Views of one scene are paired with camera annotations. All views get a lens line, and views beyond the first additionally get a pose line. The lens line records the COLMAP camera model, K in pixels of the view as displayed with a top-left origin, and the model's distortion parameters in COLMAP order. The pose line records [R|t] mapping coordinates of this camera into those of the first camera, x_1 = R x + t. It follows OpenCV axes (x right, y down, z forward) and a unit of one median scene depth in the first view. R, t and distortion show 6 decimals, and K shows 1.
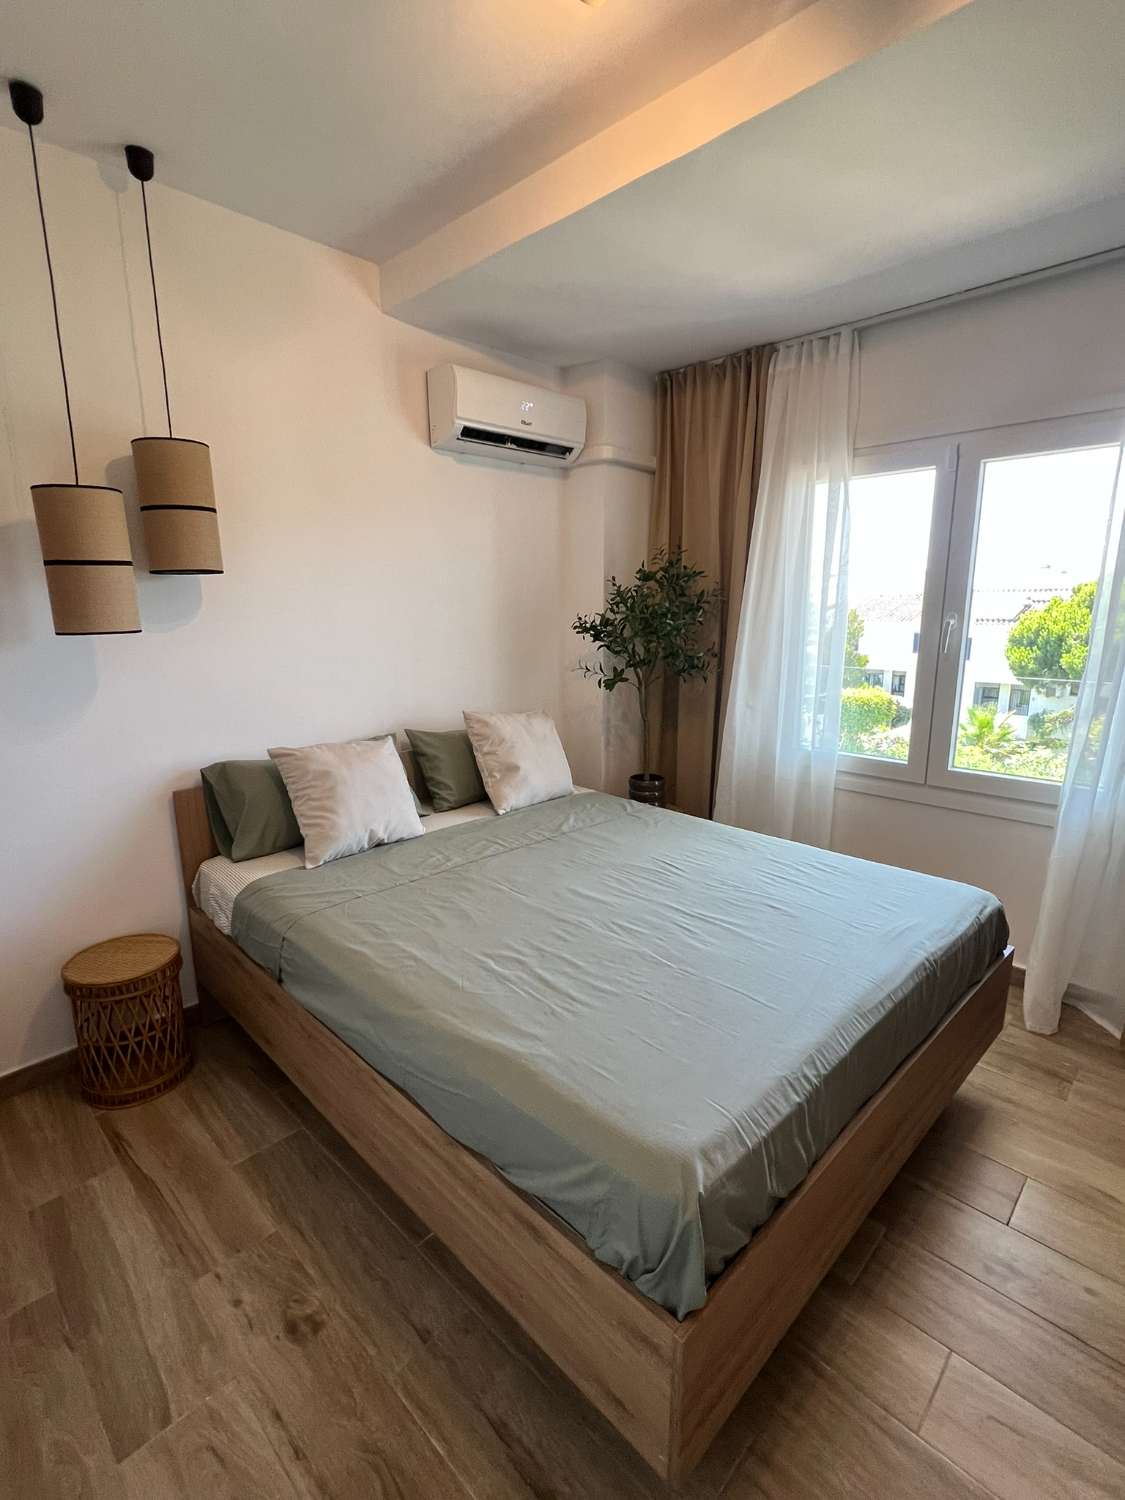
lens RADIAL K [[678.2, 0, 562.5], [0, 678.2, 750.0], [0, 0, 1]] dist [-0.000062, -0.000491]
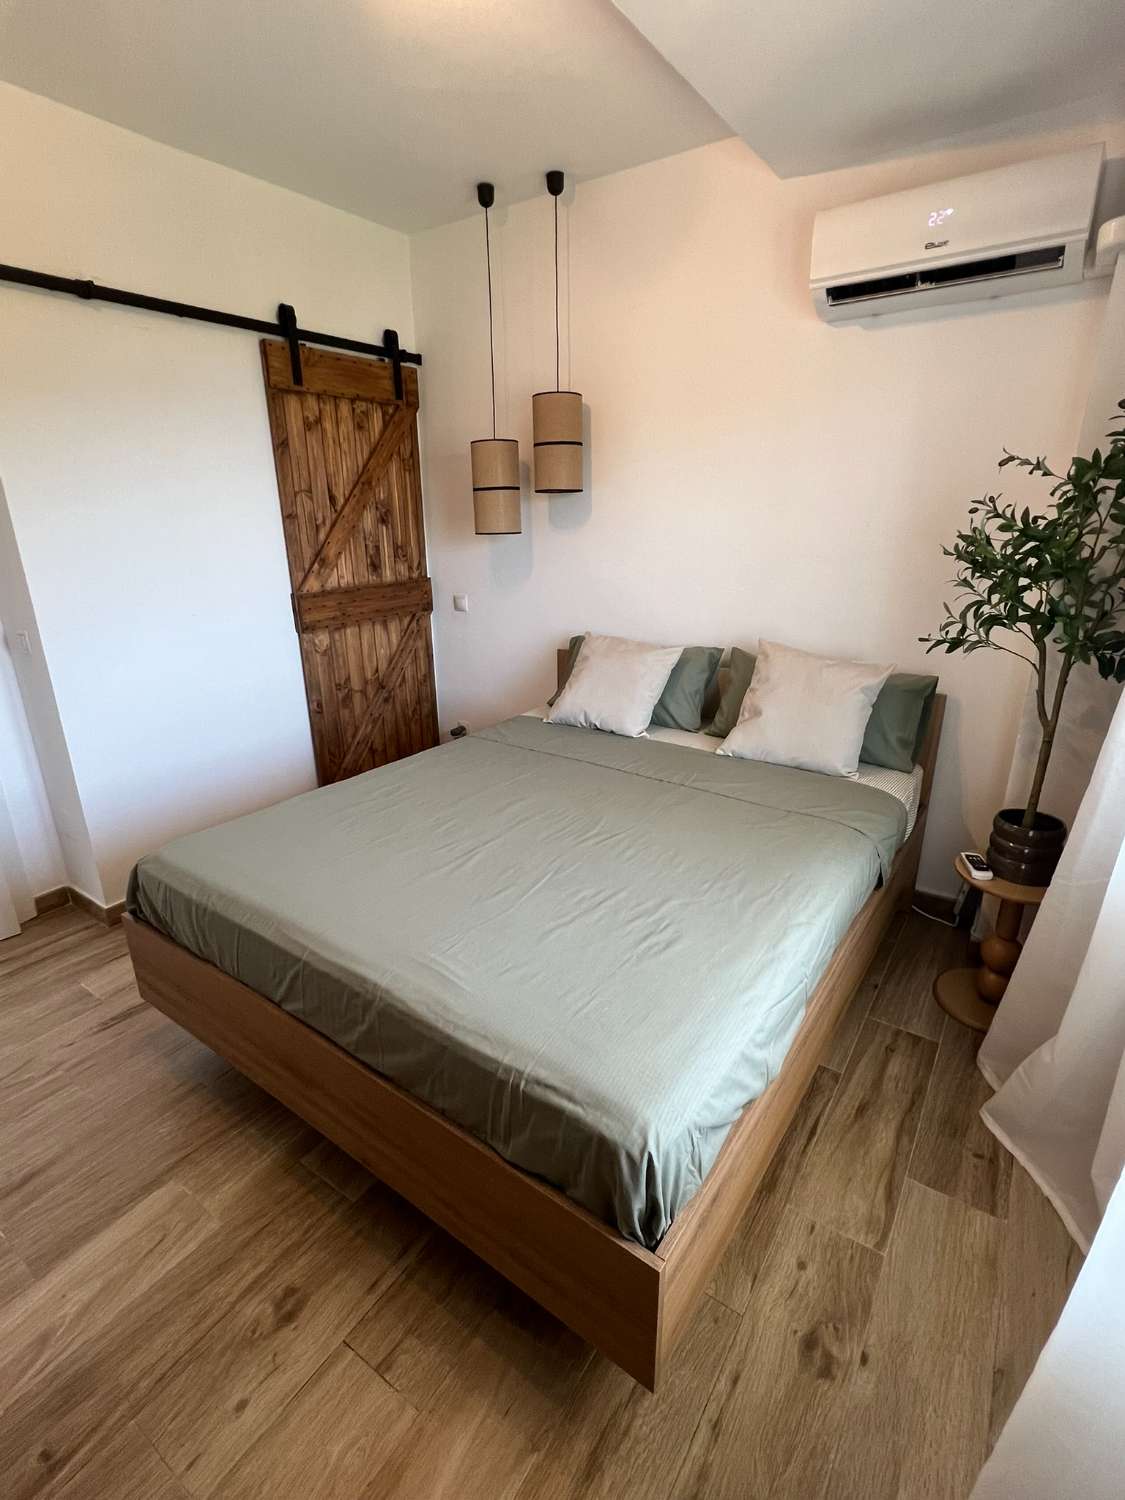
lens RADIAL K [[678.2, 0, 562.5], [0, 678.2, 750.0], [0, 0, 1]] dist [-0.000062, -0.000491]
pose [[0.211867, 0.327048, -0.920952, 0.820127], [-0.200250, 0.936878, 0.286636, -0.152700], [0.956563, 0.123691, 0.263985, 0.640962]]
